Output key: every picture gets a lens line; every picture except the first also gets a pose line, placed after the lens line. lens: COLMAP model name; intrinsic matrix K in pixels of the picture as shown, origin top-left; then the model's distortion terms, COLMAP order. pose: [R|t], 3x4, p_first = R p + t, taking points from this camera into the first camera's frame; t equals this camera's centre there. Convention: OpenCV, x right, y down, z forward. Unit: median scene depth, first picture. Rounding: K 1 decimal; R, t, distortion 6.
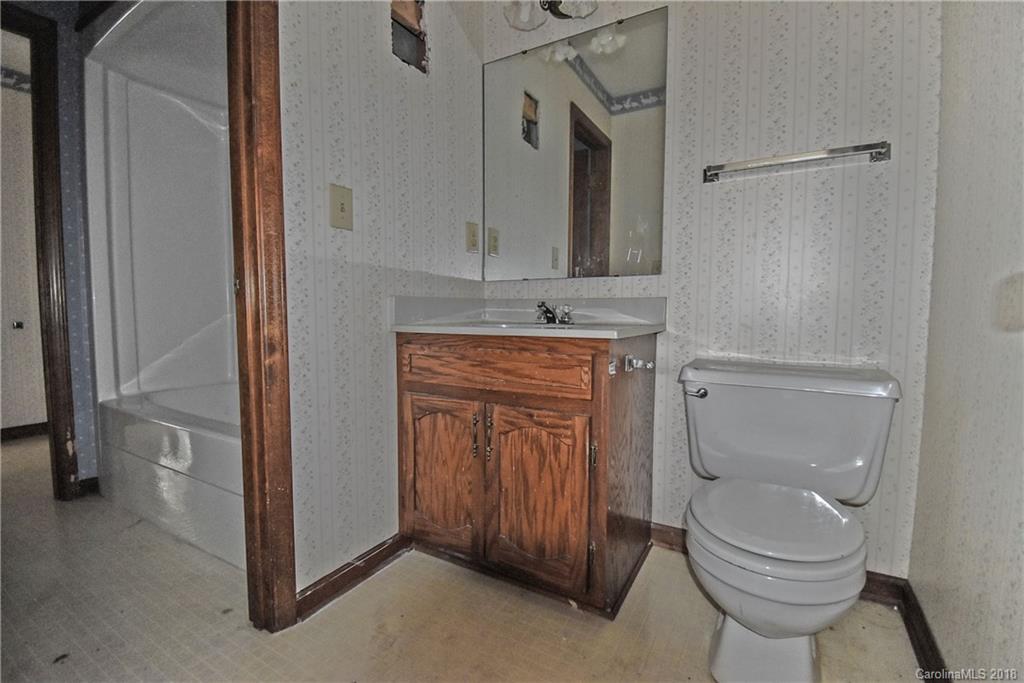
lens RADIAL K [[461.1, 0, 523.2], [0, 461.1, 341.1], [0, 0, 1]] dist [0.006704, -0.017543]
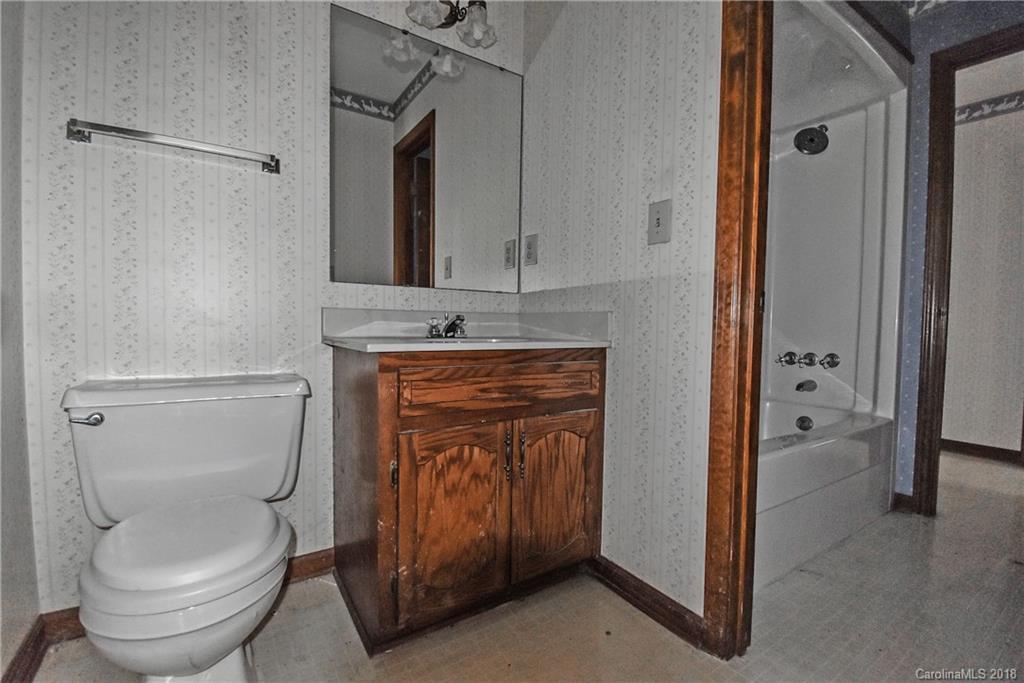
lens RADIAL K [[461.1, 0, 522.9], [0, 461.1, 341.6], [0, 0, 1]] dist [0.006704, -0.017543]
pose [[0.436122, -0.023606, 0.899578, -0.566715], [0.038186, 0.999241, 0.007708, -0.023010], [-0.899077, 0.030990, 0.436692, 0.342148]]
